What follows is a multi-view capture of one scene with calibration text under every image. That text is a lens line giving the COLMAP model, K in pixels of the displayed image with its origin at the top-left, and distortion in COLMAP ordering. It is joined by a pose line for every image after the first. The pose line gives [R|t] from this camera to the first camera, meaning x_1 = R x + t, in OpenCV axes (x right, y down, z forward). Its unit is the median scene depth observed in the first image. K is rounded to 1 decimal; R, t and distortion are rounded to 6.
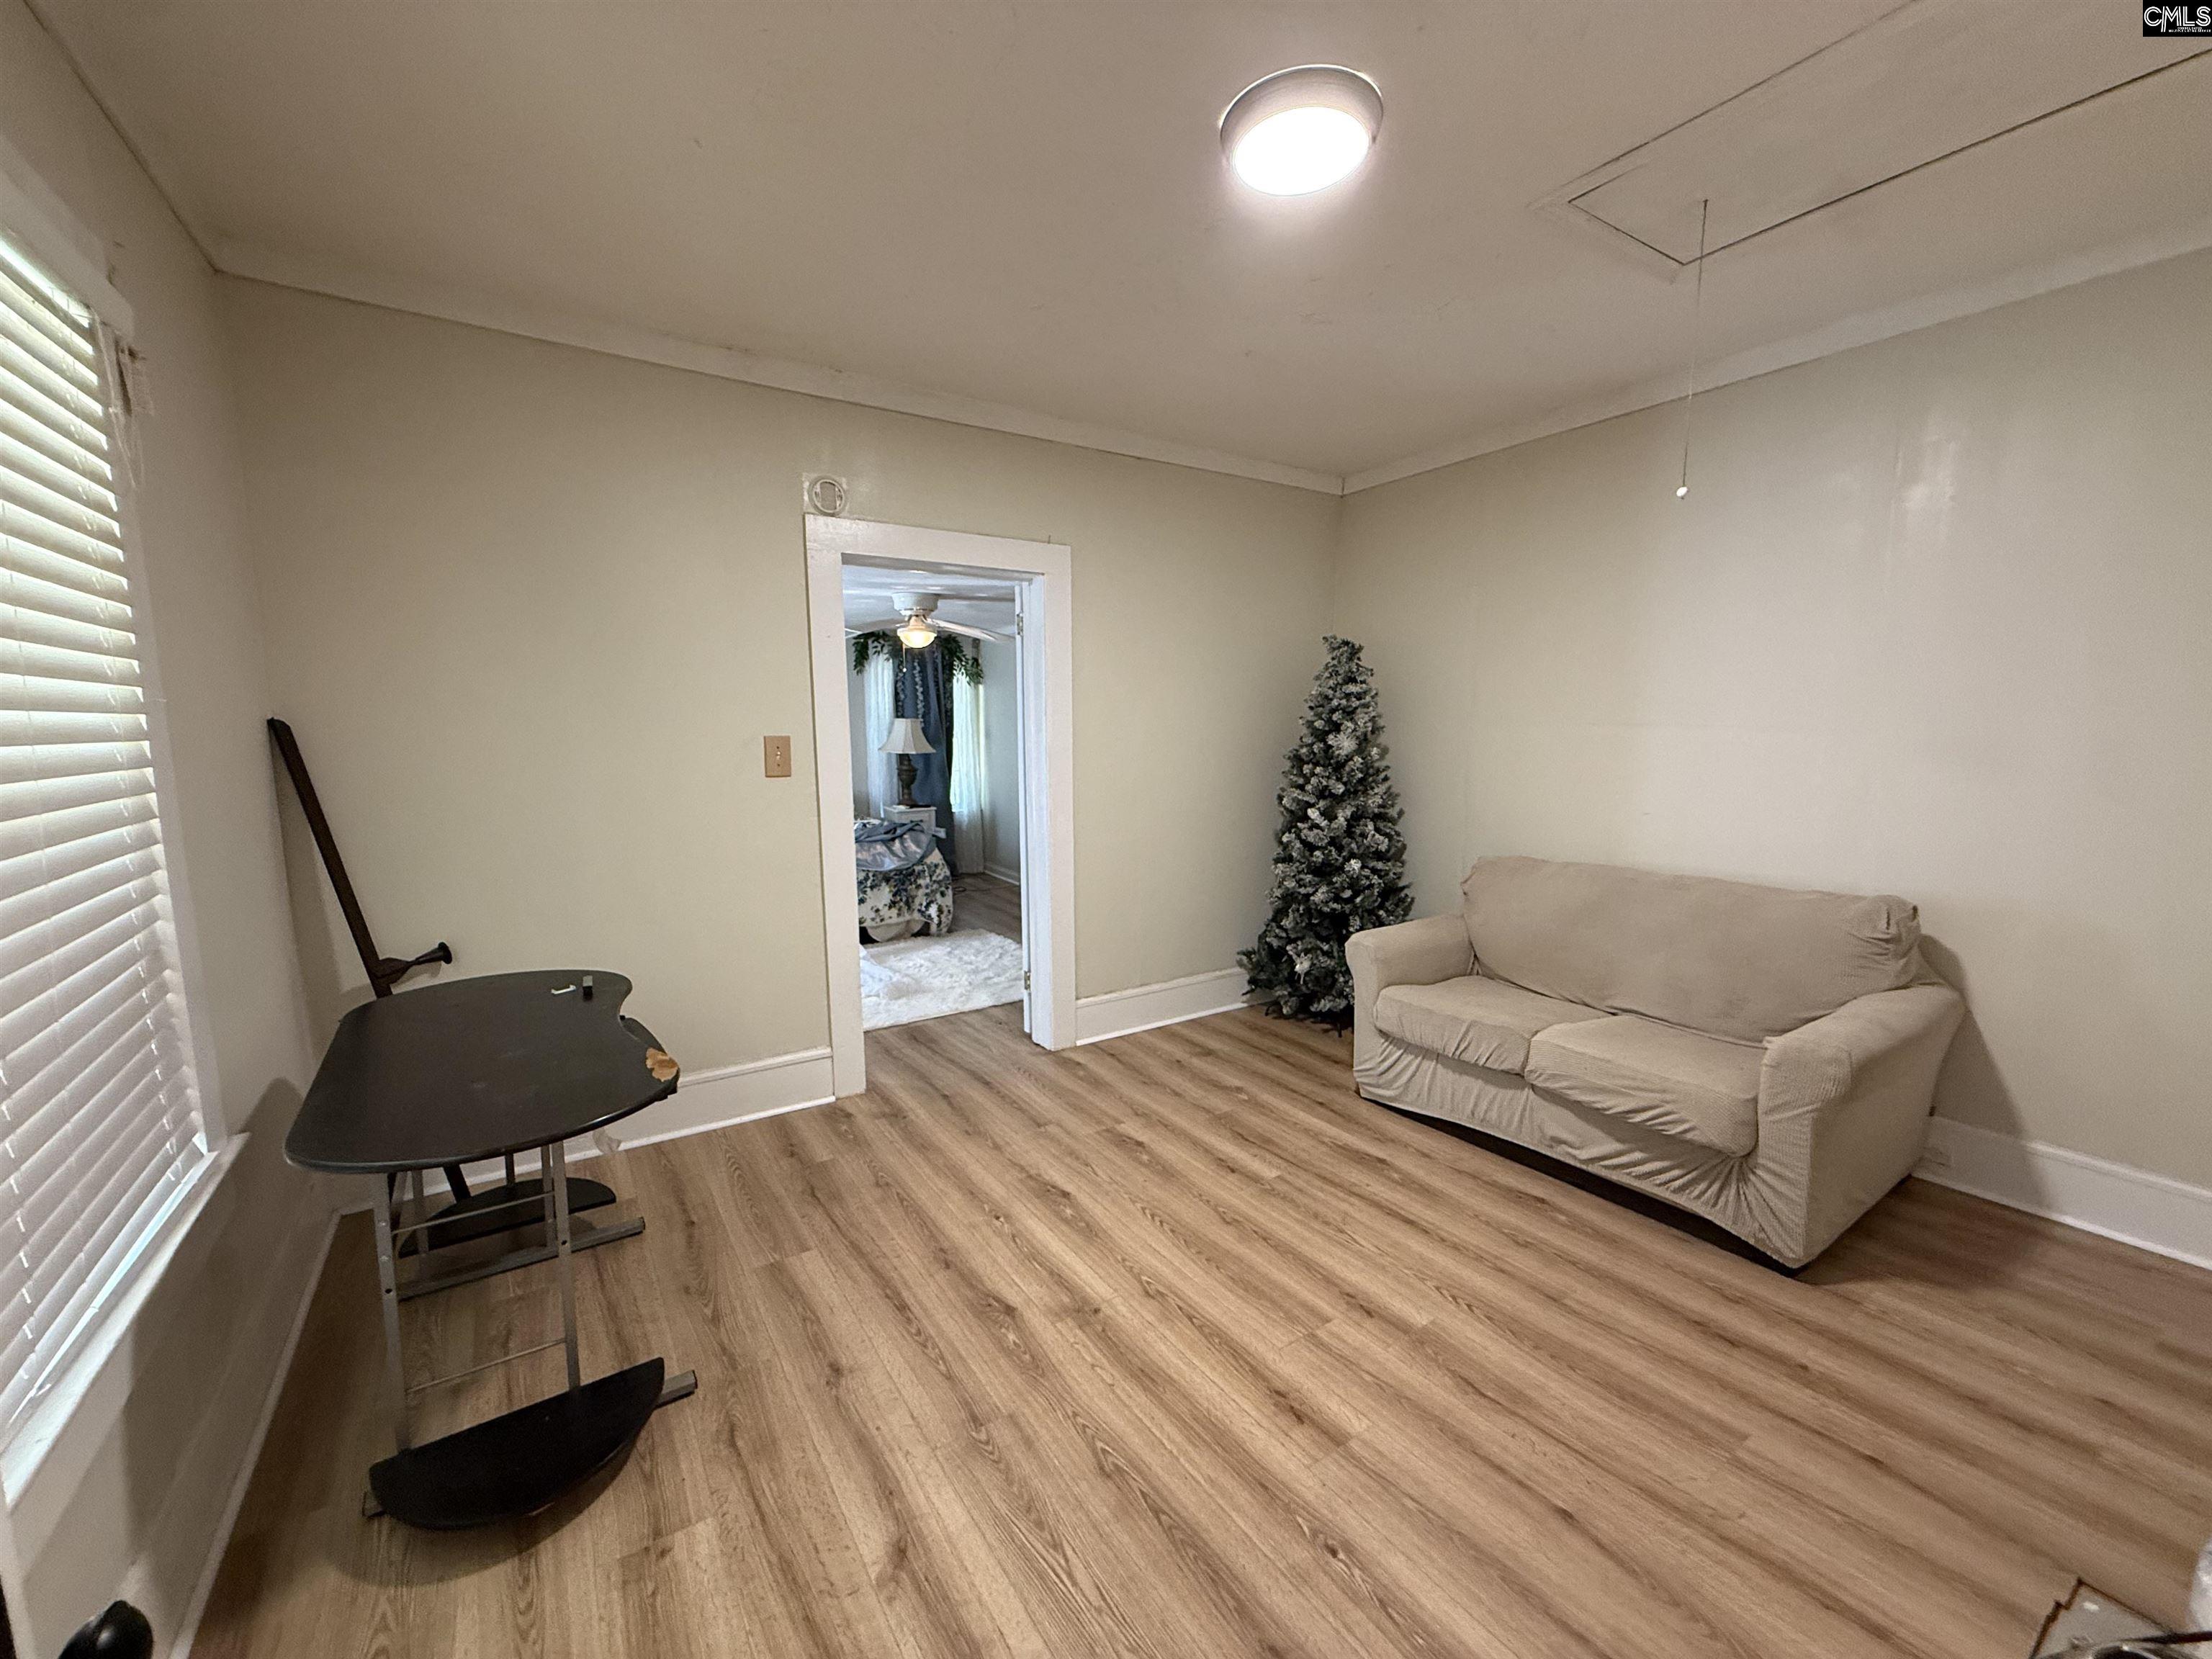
lens RADIAL K [[880.8, 0, 1102.3], [0, 880.8, 832.6], [0, 0, 1]] dist [-0.000898, 0.000026]
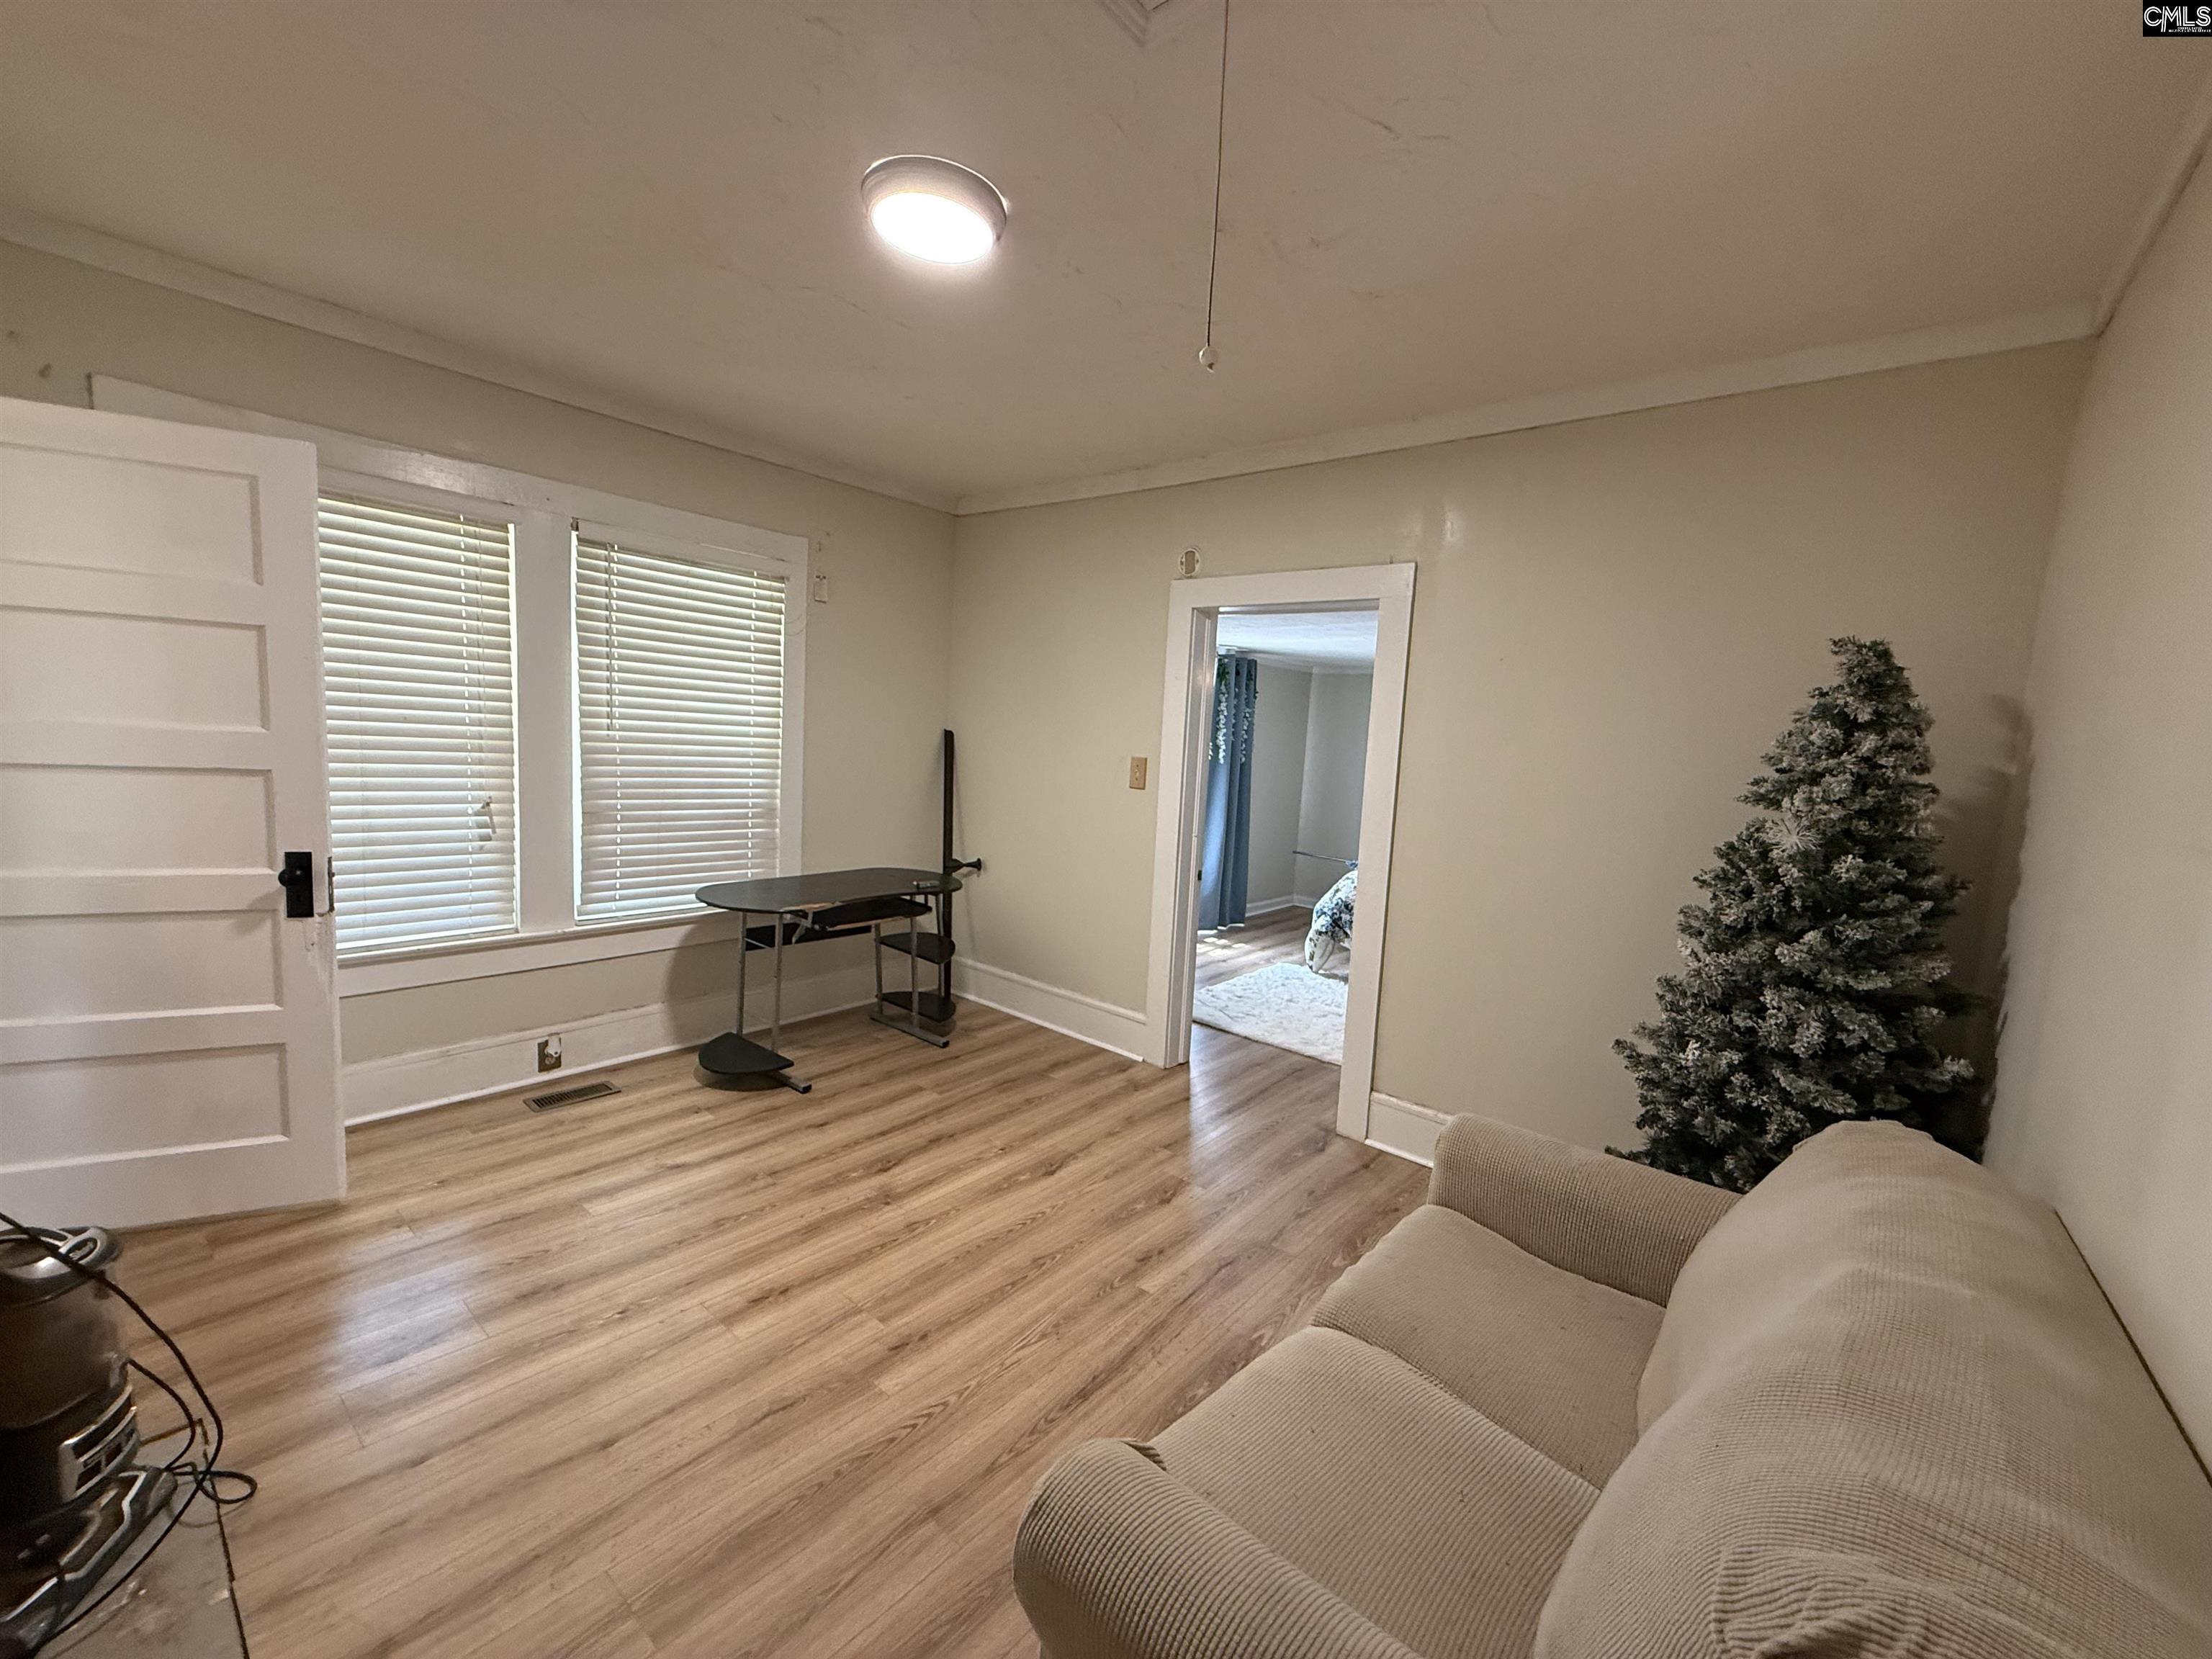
lens RADIAL K [[880.8, 0, 1102.3], [0, 880.8, 832.6], [0, 0, 1]] dist [-0.000898, 0.000026]
pose [[0.290864, 0.123640, -0.948742, 0.849579], [-0.184045, 0.980326, 0.071332, -0.083928], [0.938896, 0.153863, 0.307897, 0.578576]]
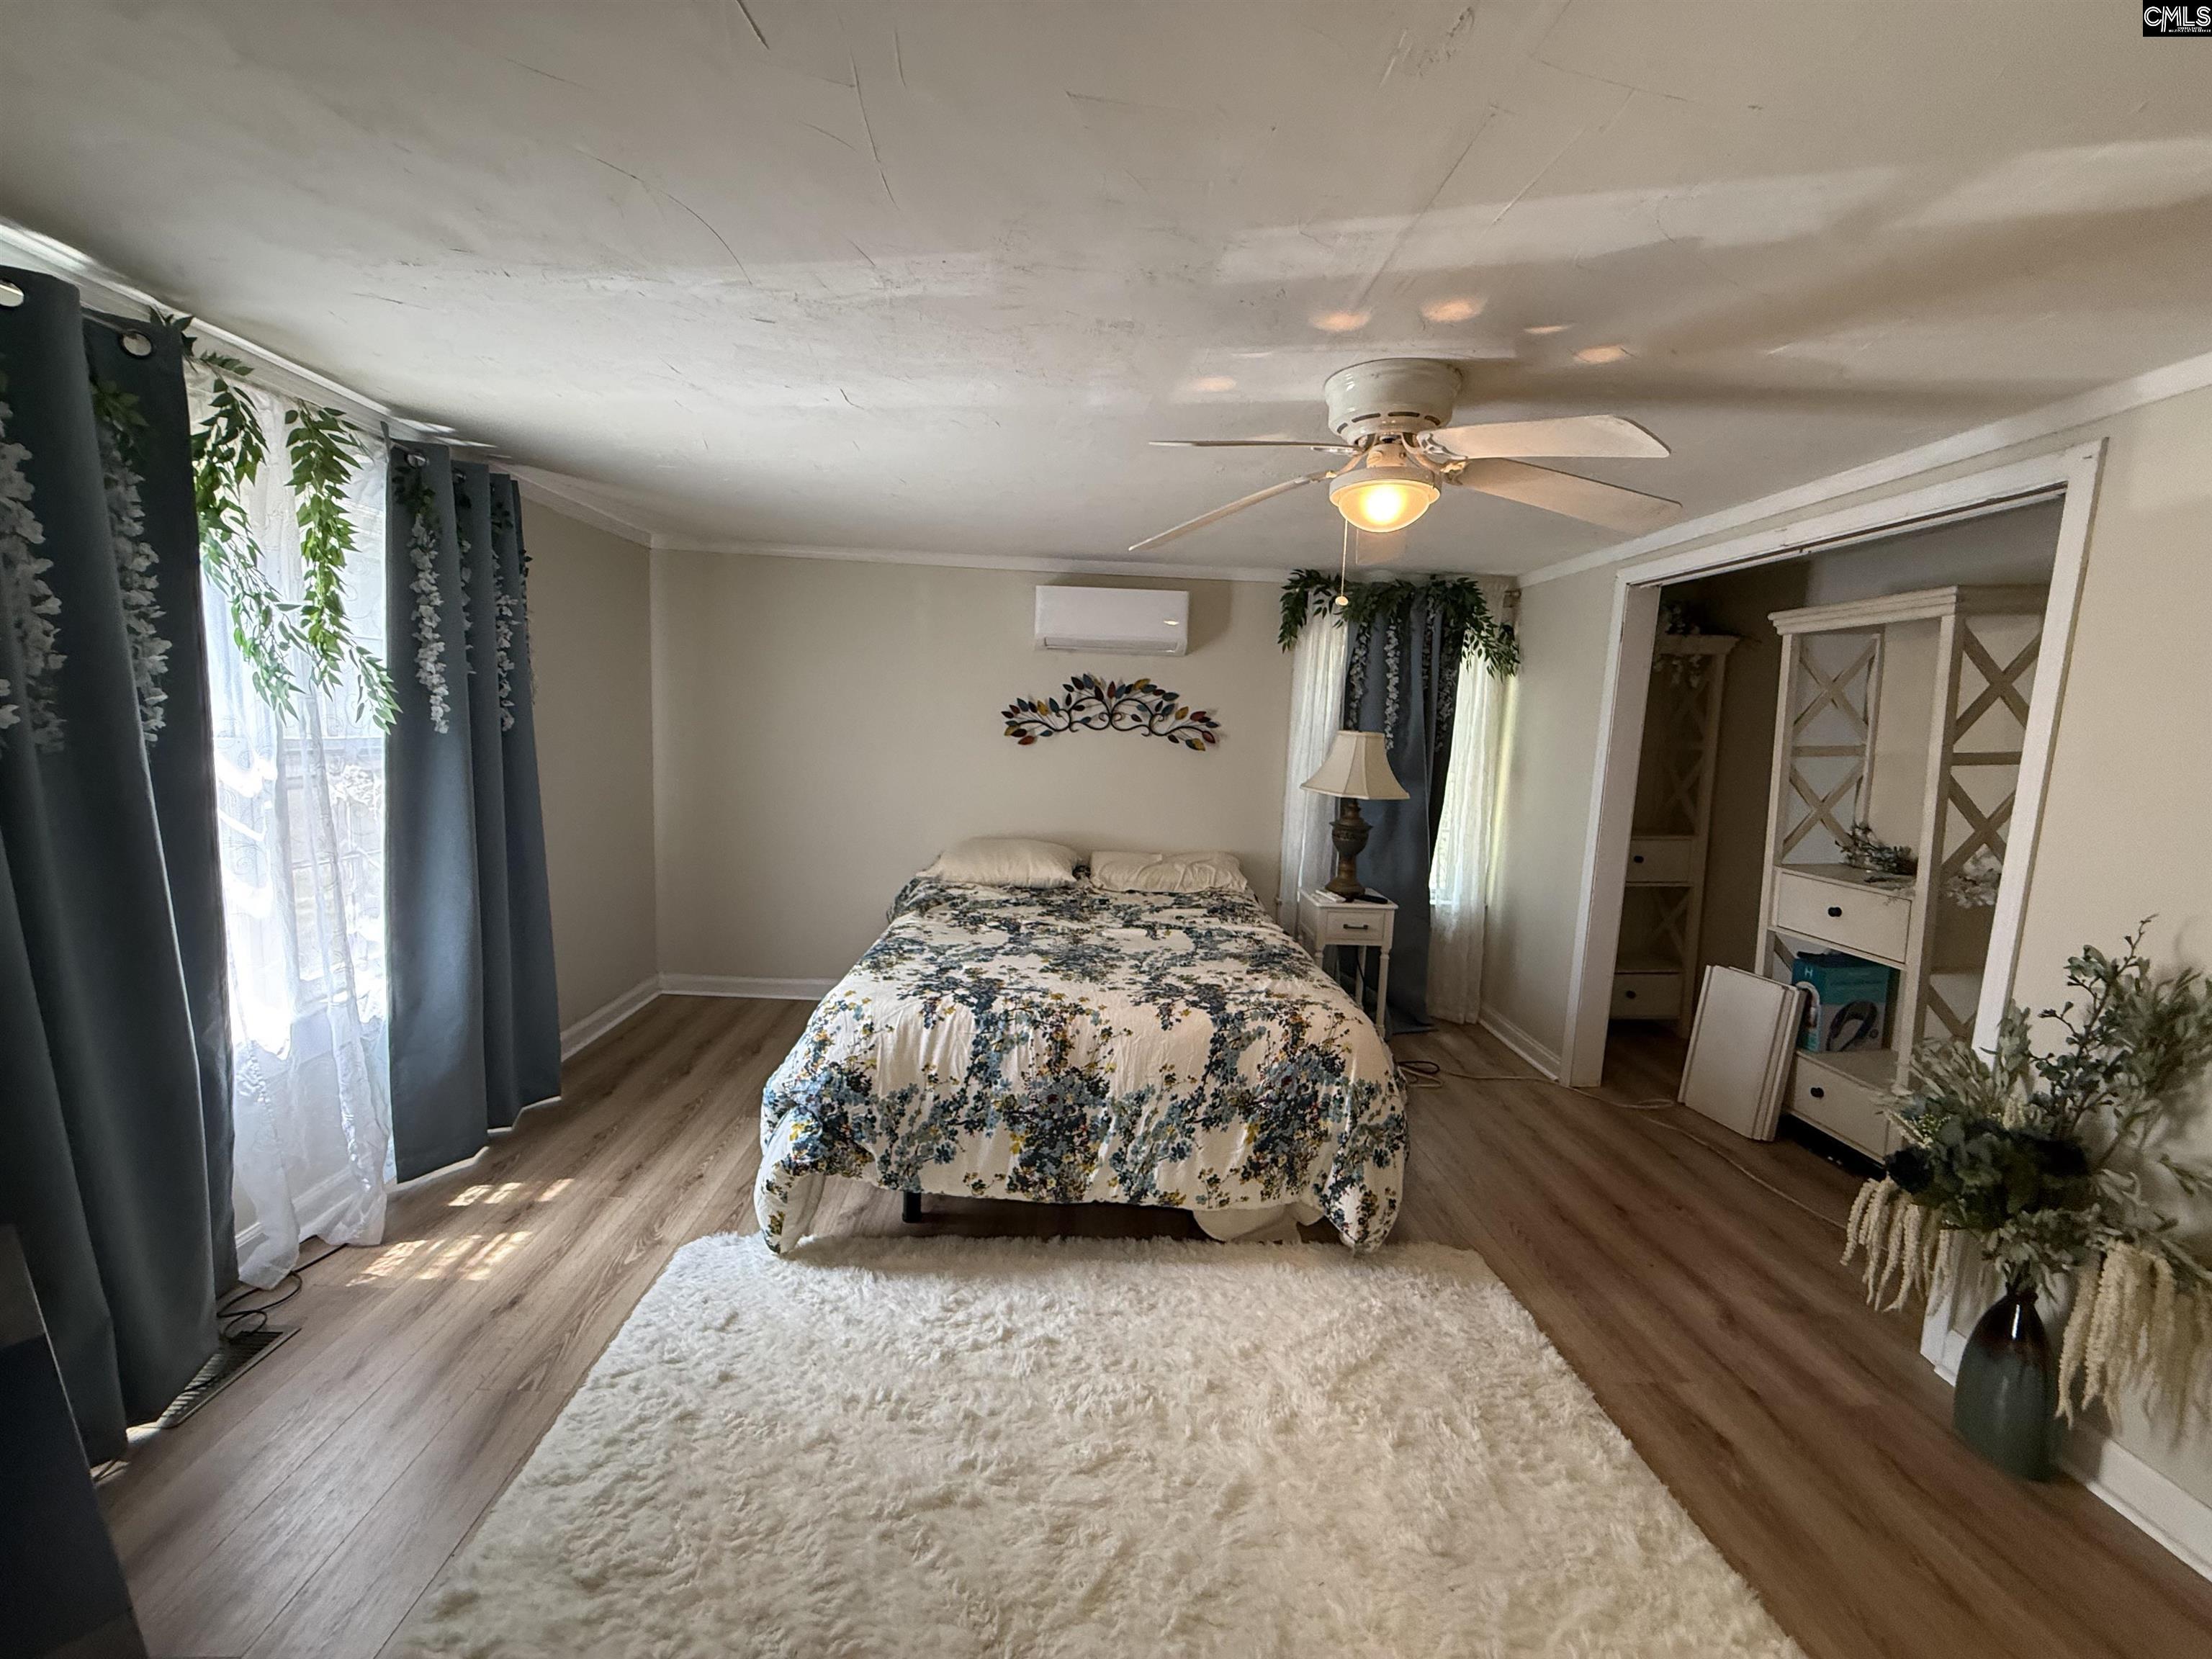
lens RADIAL K [[880.8, 0, 1102.3], [0, 880.8, 832.6], [0, 0, 1]] dist [-0.000898, 0.000026]
pose [[0.858976, 0.101602, -0.501834, -0.195621], [-0.110583, 0.993795, 0.011924, -0.136984], [0.499932, 0.045252, 0.864882, 1.099609]]
